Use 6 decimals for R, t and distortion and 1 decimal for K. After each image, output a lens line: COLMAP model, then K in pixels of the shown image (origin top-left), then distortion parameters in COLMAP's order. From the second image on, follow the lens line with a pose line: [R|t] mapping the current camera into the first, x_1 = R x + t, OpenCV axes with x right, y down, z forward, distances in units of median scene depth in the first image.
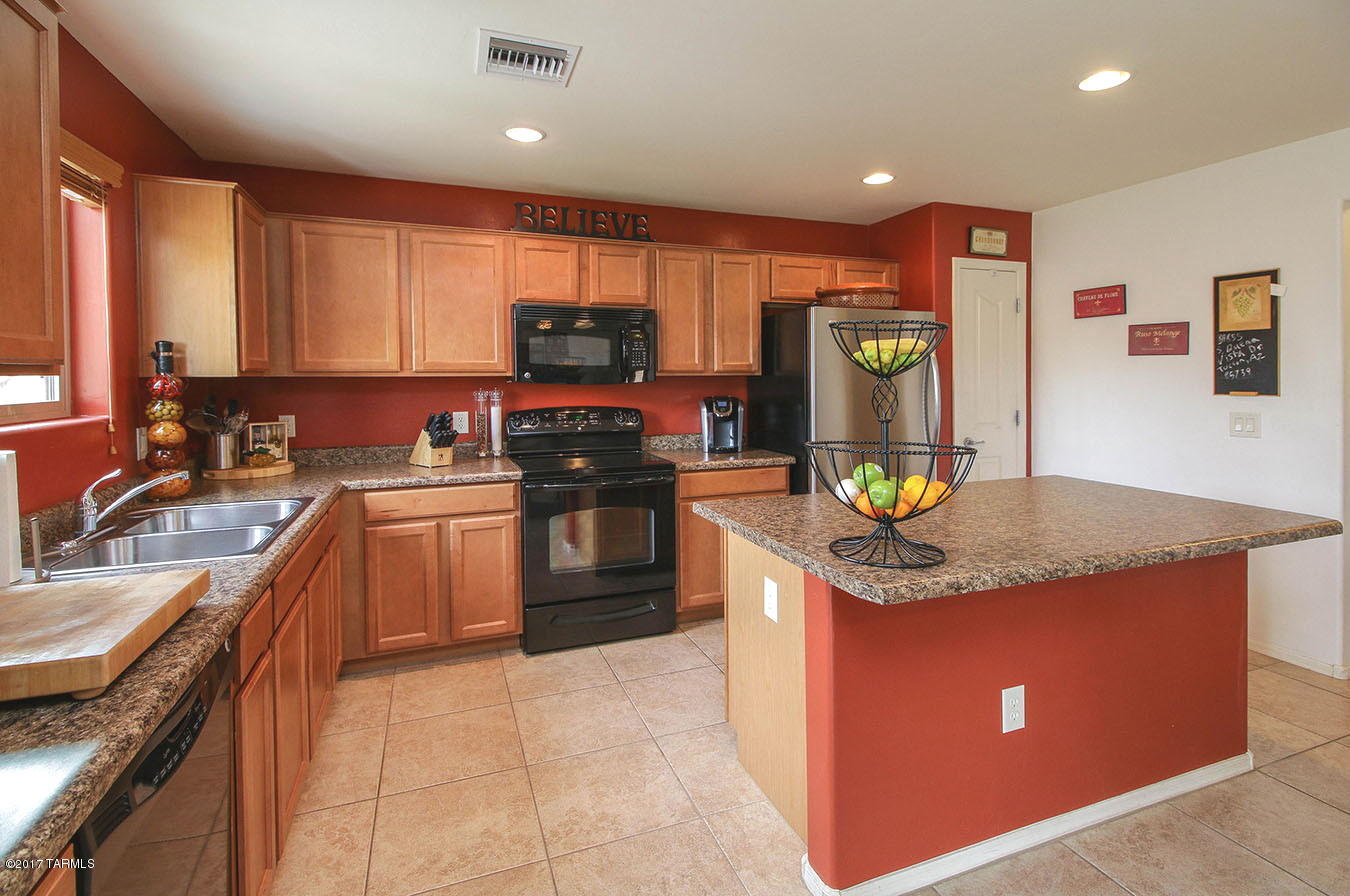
lens RADIAL K [[673.9, 0, 767.7], [0, 673.9, 380.8], [0, 0, 1]] dist [0.002830, -0.000047]
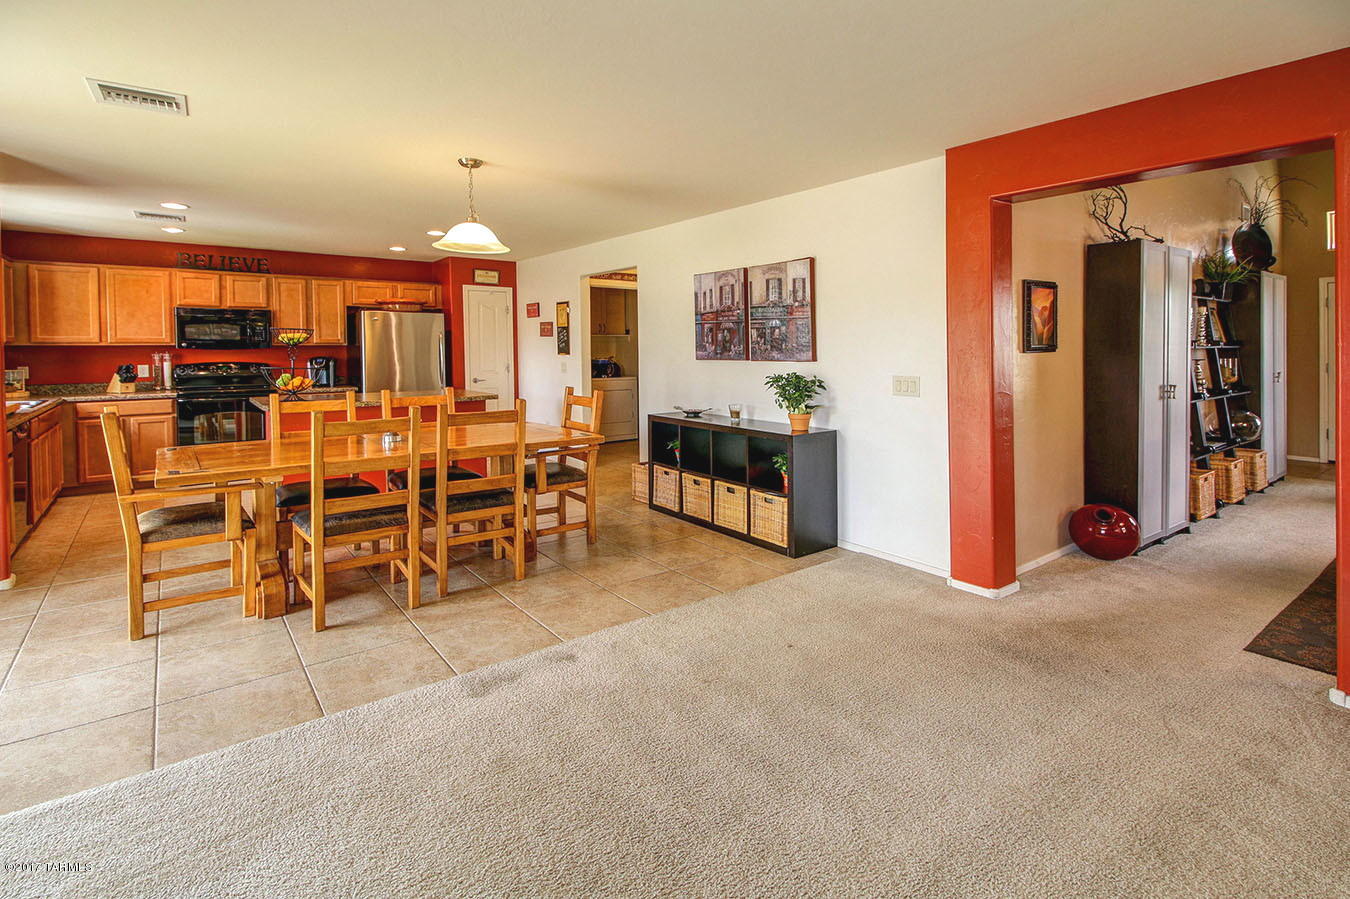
lens RADIAL K [[609.5, 0, 739.3], [0, 609.5, 355.9], [0, 0, 1]] dist [0.029614, -0.014434]
pose [[0.960669, -0.002482, 0.277686, 0.642427], [0.000887, 0.999982, 0.005867, 0.014015], [-0.277696, -0.005390, 0.960654, -1.074741]]
